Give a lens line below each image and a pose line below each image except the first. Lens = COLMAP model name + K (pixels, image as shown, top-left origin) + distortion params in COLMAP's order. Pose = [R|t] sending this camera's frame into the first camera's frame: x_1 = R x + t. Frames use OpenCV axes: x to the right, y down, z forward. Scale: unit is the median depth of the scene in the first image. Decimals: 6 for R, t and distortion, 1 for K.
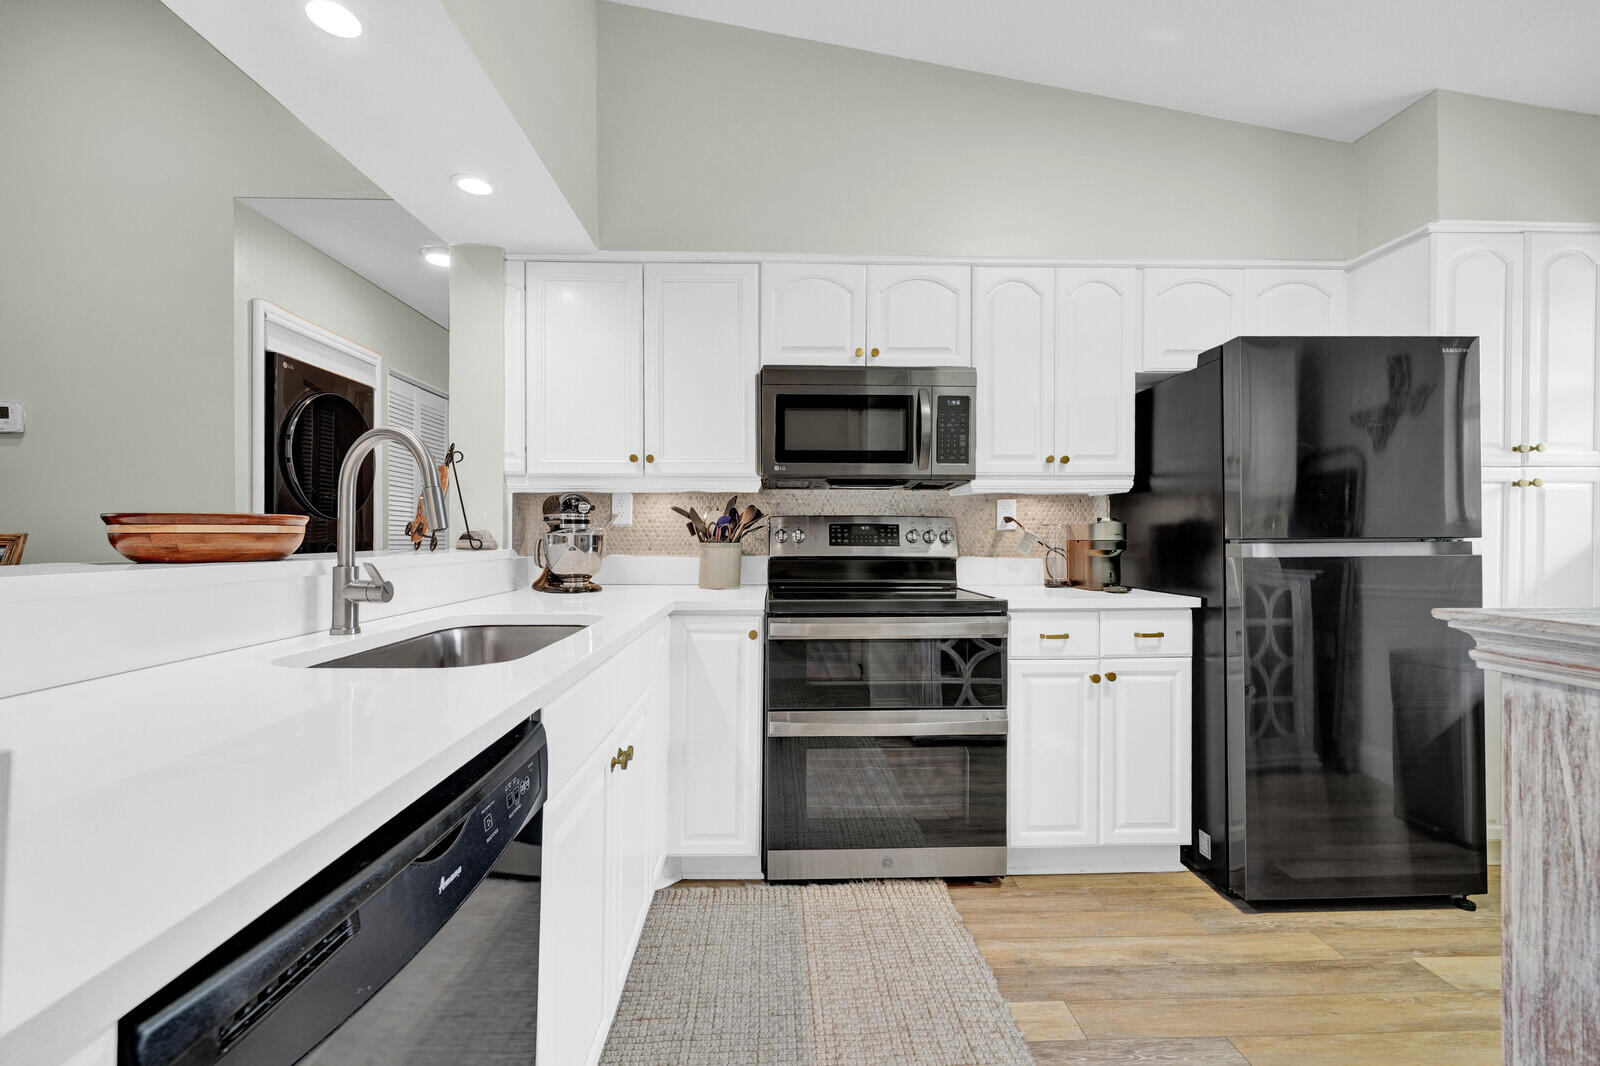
lens RADIAL K [[653.4, 0, 800.0], [0, 653.4, 533.0], [0, 0, 1]] dist [-0.000698, 0.000025]
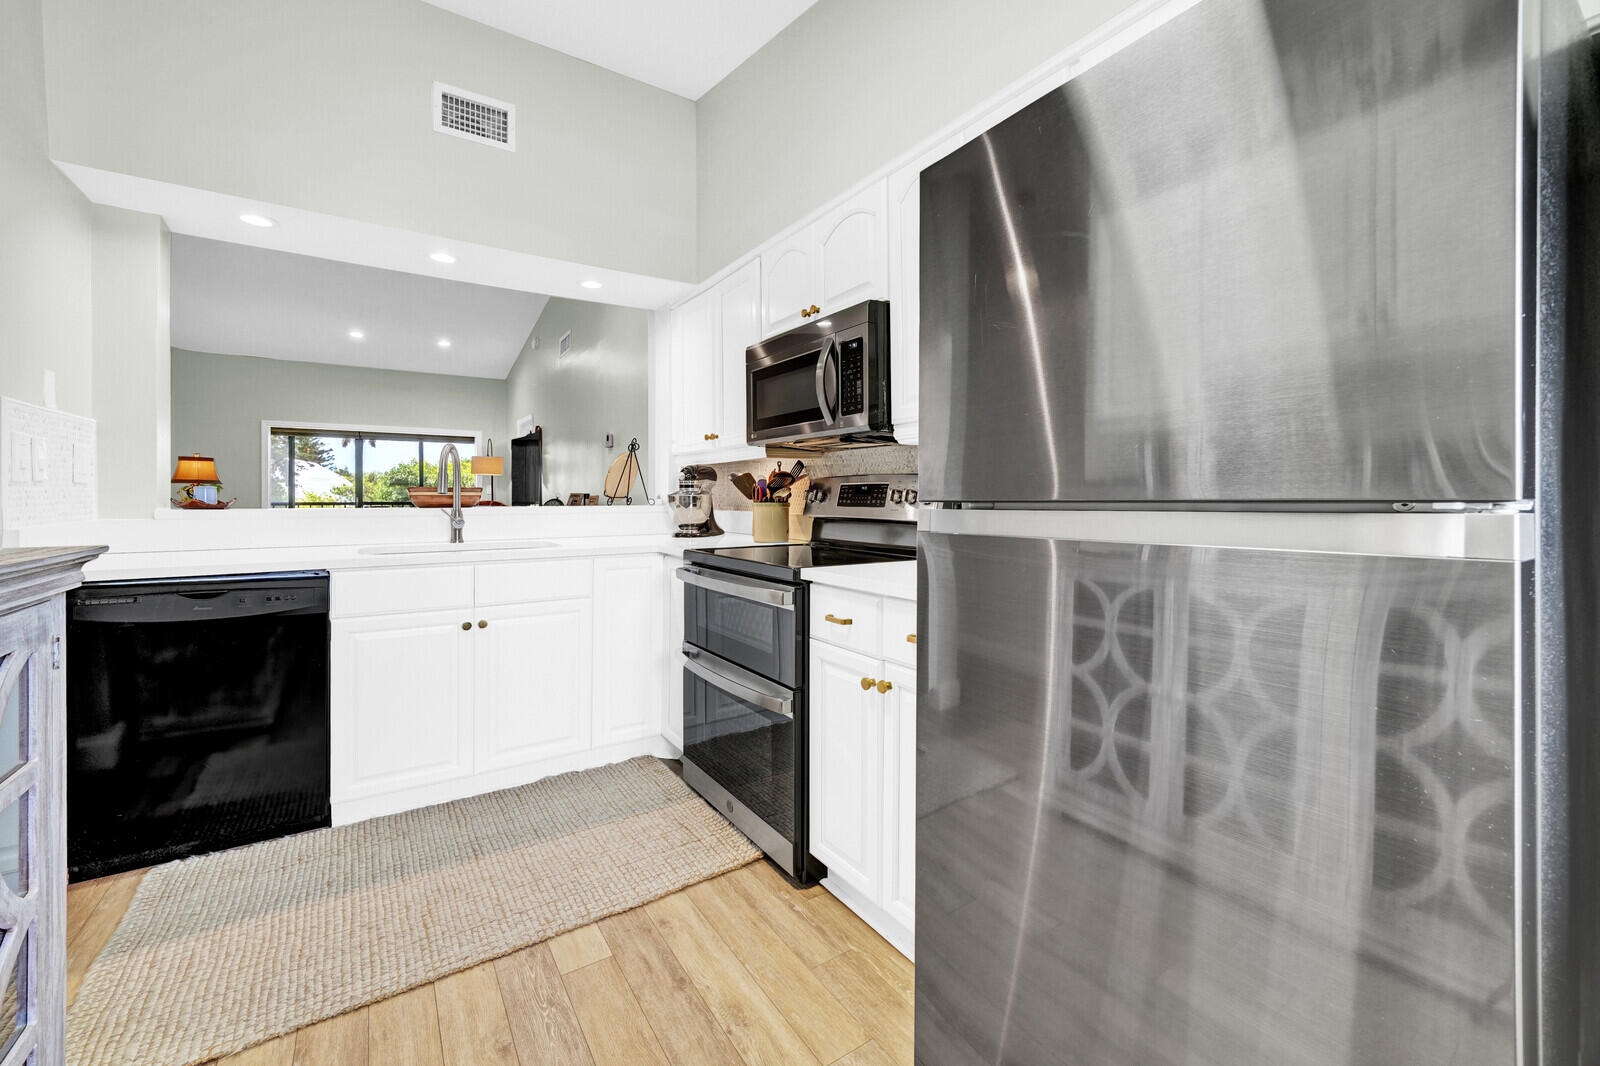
lens RADIAL K [[638.4, 0, 800.5], [0, 638.4, 493.4], [0, 0, 1]] dist [-0.000892, -0.000064]
pose [[0.525820, -0.001926, -0.850594, 0.931337], [0.008889, 0.999955, 0.003231, -0.003437], [0.850550, -0.009260, 0.525813, 0.484521]]
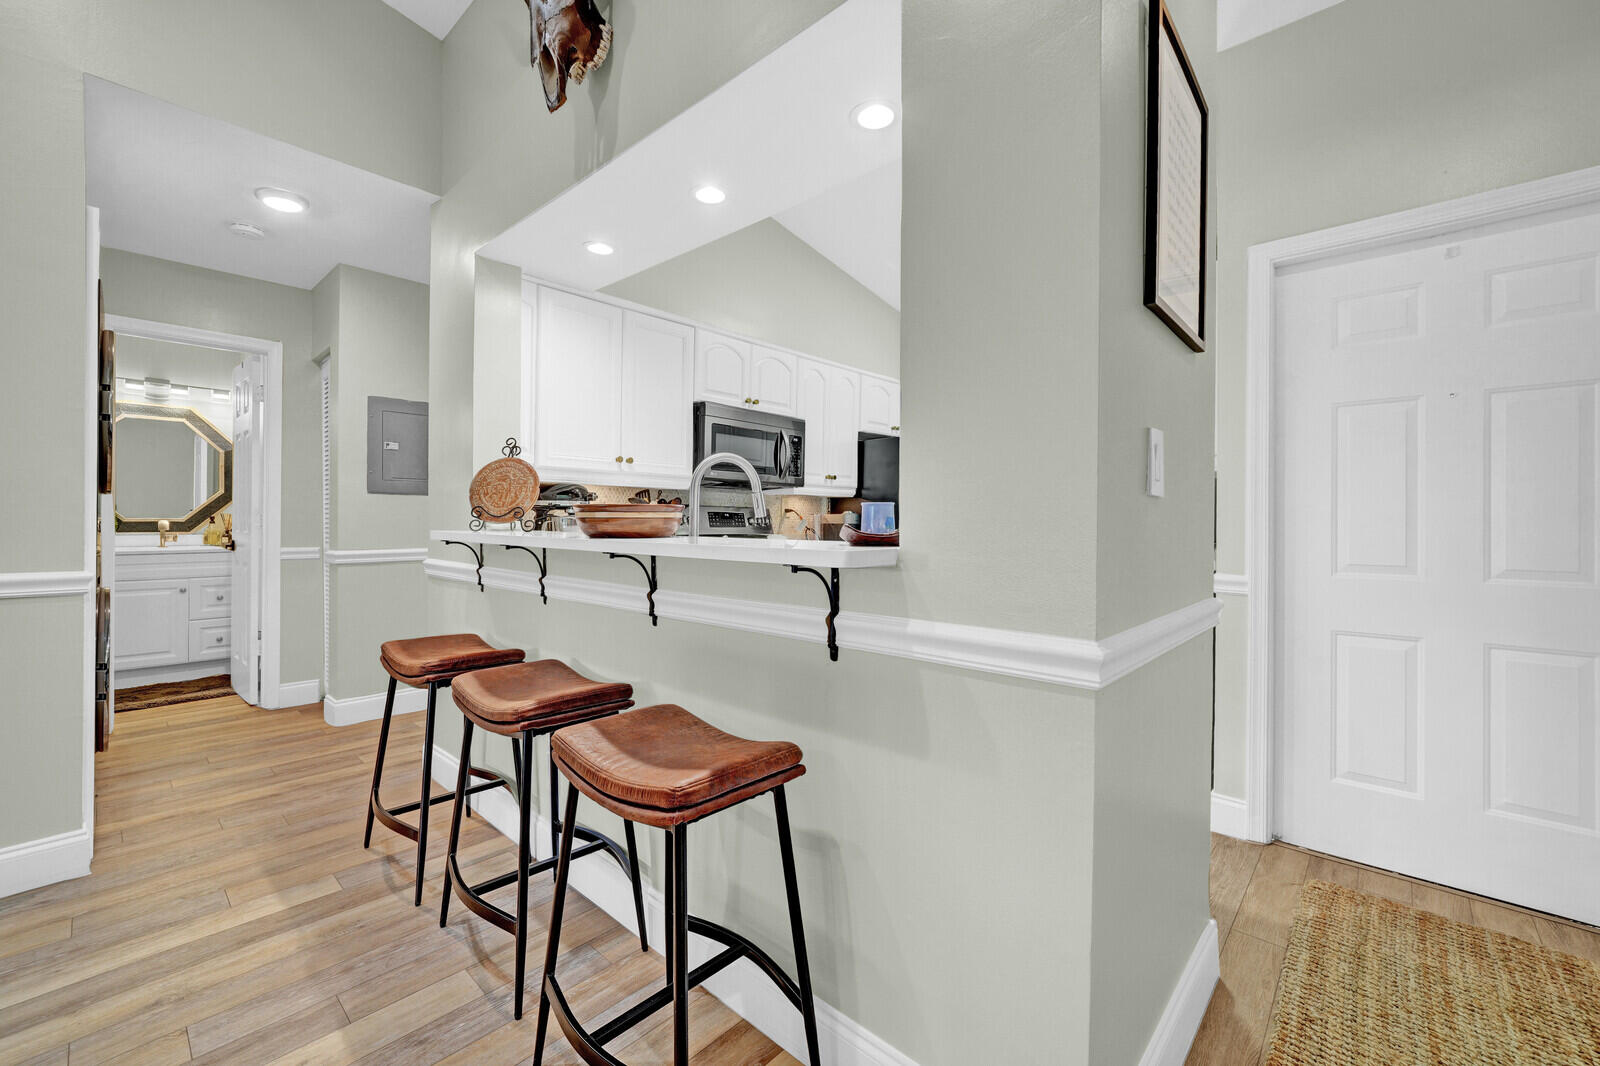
lens RADIAL K [[653.4, 0, 800.0], [0, 653.4, 533.0], [0, 0, 1]] dist [-0.000698, 0.000025]
pose [[0.704474, -0.006594, 0.709699, -0.927044], [-0.002080, 0.999933, 0.011355, 0.016607], [-0.709727, -0.009476, 0.704413, -0.169244]]
